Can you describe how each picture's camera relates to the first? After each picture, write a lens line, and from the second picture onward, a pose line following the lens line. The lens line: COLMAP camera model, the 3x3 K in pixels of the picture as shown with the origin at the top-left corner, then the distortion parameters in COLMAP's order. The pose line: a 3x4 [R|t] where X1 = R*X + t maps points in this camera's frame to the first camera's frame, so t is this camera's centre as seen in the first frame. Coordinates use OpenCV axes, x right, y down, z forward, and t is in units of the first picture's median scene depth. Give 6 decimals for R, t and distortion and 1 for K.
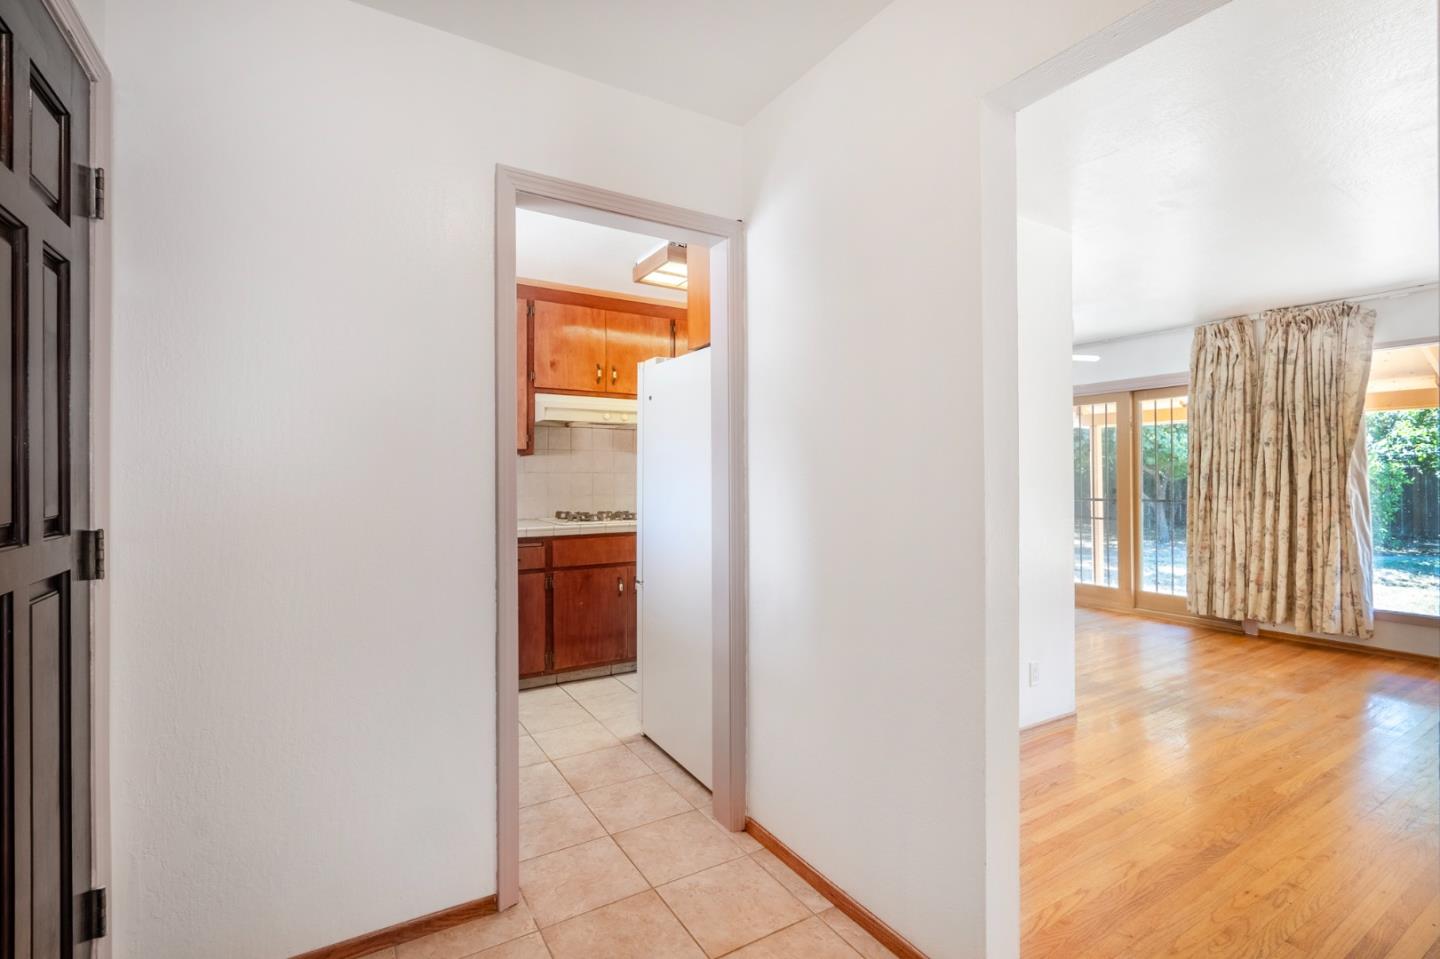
lens RADIAL K [[658.7, 0, 723.3], [0, 658.7, 472.5], [0, 0, 1]] dist [-0.006125, -0.000139]
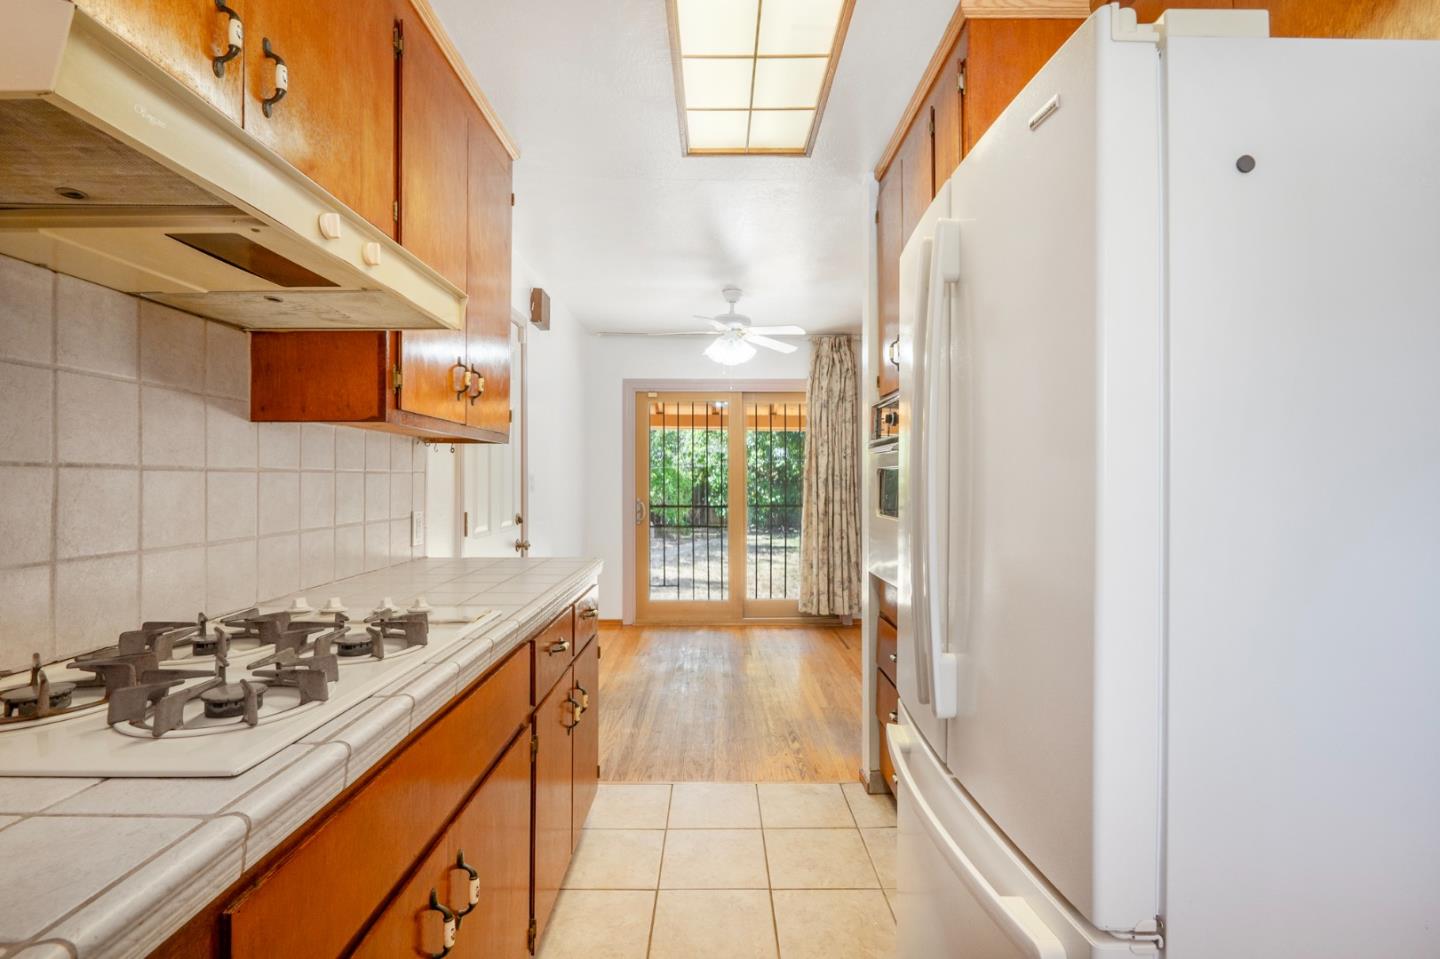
lens RADIAL K [[658.7, 0, 723.3], [0, 658.7, 472.5], [0, 0, 1]] dist [-0.006125, -0.000139]
pose [[0.530487, 0.010316, 0.847630, -0.237157], [-0.004423, 0.999946, -0.009402, 0.002682], [-0.847681, 0.001239, 0.530504, 0.584746]]
